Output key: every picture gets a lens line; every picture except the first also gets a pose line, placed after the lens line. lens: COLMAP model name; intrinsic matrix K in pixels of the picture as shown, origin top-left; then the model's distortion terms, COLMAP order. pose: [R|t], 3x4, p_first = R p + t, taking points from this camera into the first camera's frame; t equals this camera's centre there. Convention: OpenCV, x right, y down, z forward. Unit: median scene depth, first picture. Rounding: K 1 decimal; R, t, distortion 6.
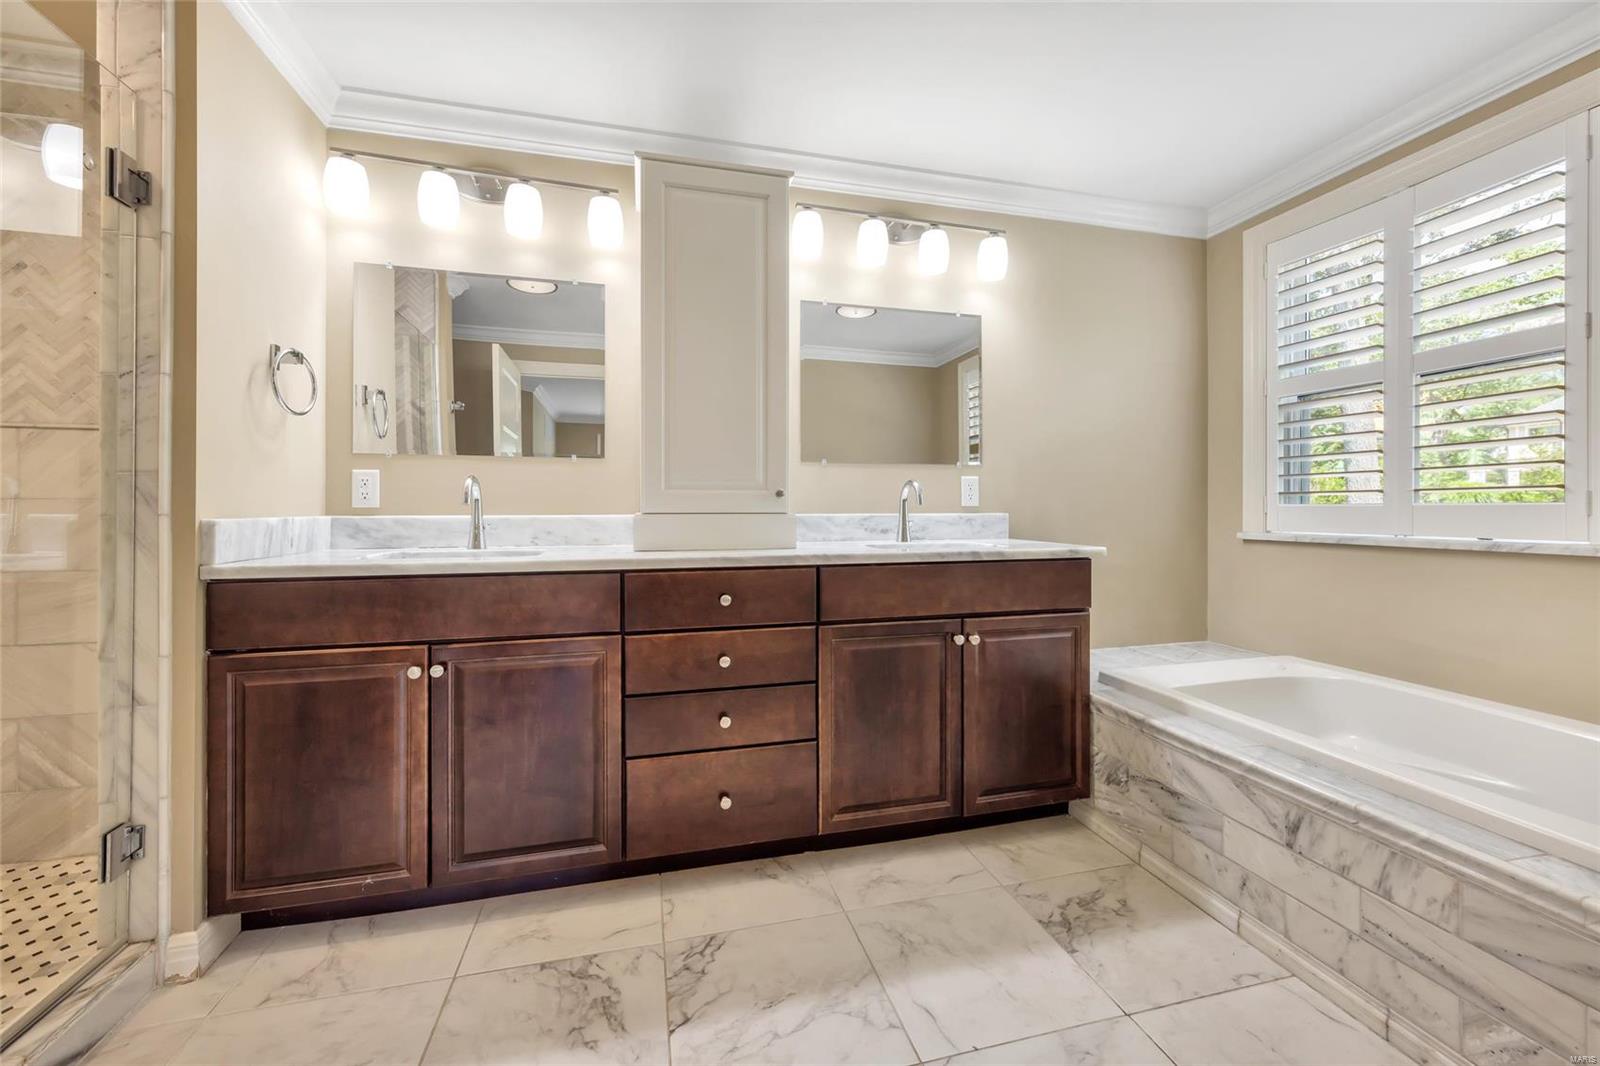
lens RADIAL K [[626.2, 0, 795.6], [0, 626.2, 503.6], [0, 0, 1]] dist [0.010689, -0.000587]
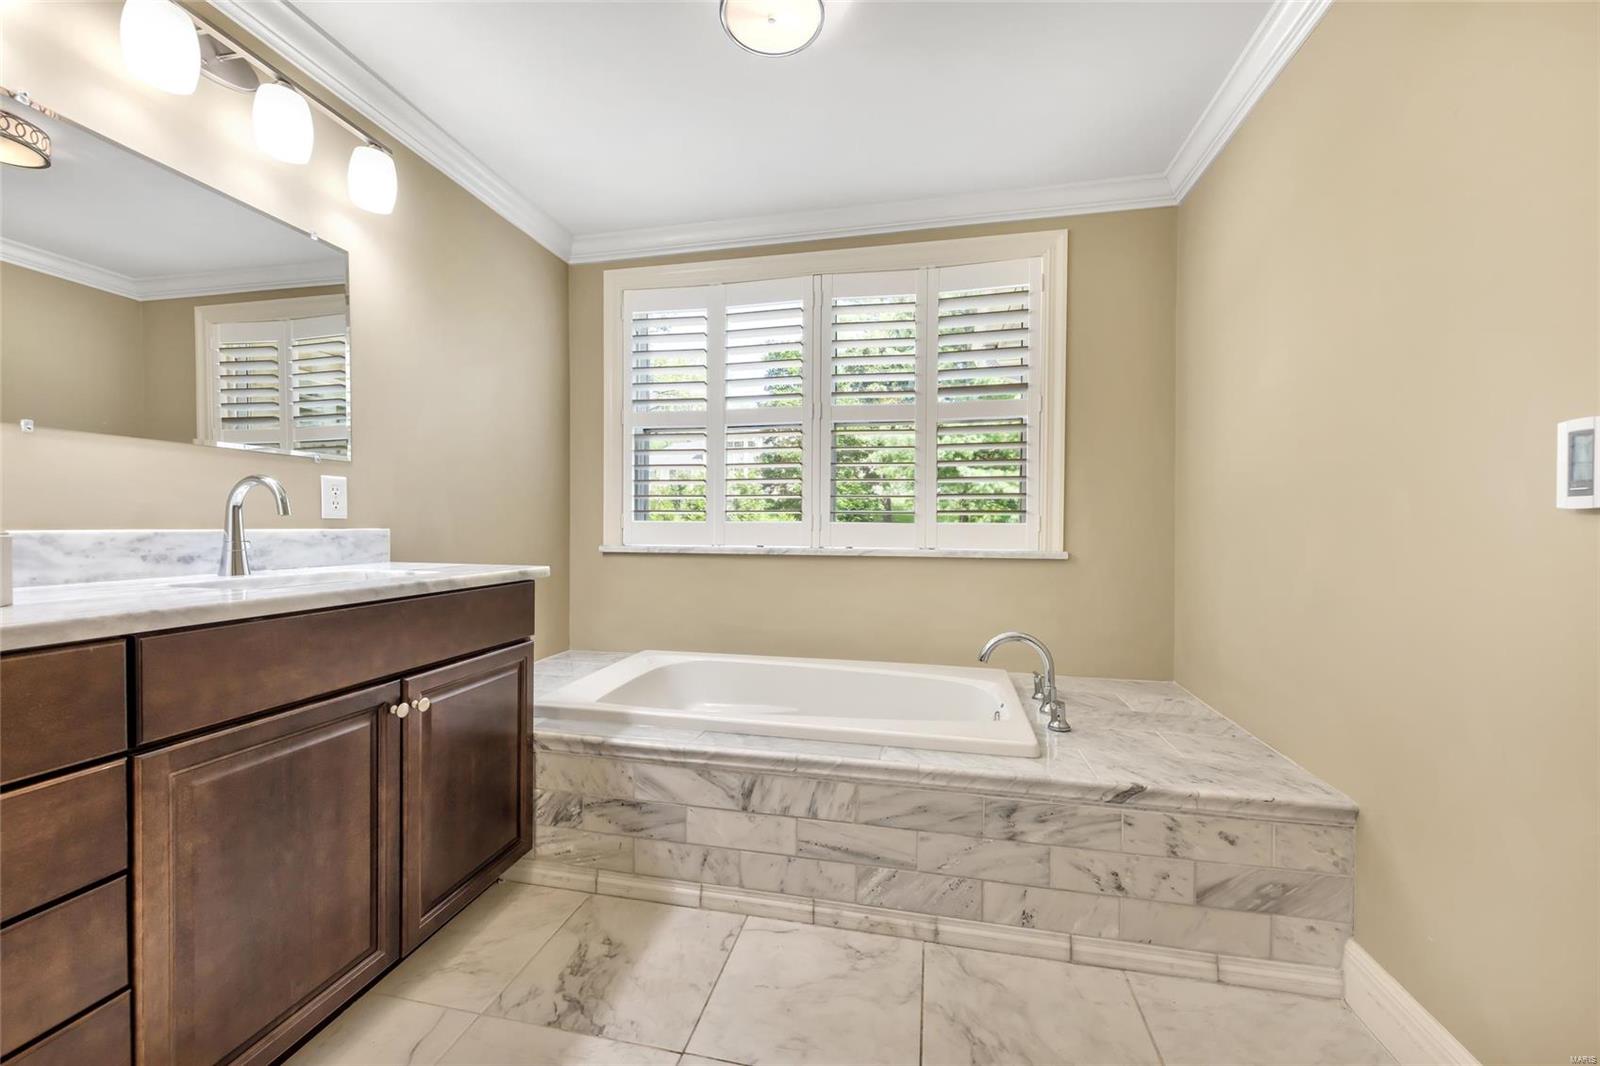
lens RADIAL K [[626.2, 0, 795.2], [0, 626.2, 534.6], [0, 0, 1]] dist [0.010689, -0.000587]
pose [[0.445905, -0.008471, 0.895040, -0.168821], [-0.014535, 0.999755, 0.016703, 0.003913], [-0.894962, -0.020458, 0.445673, 0.299409]]
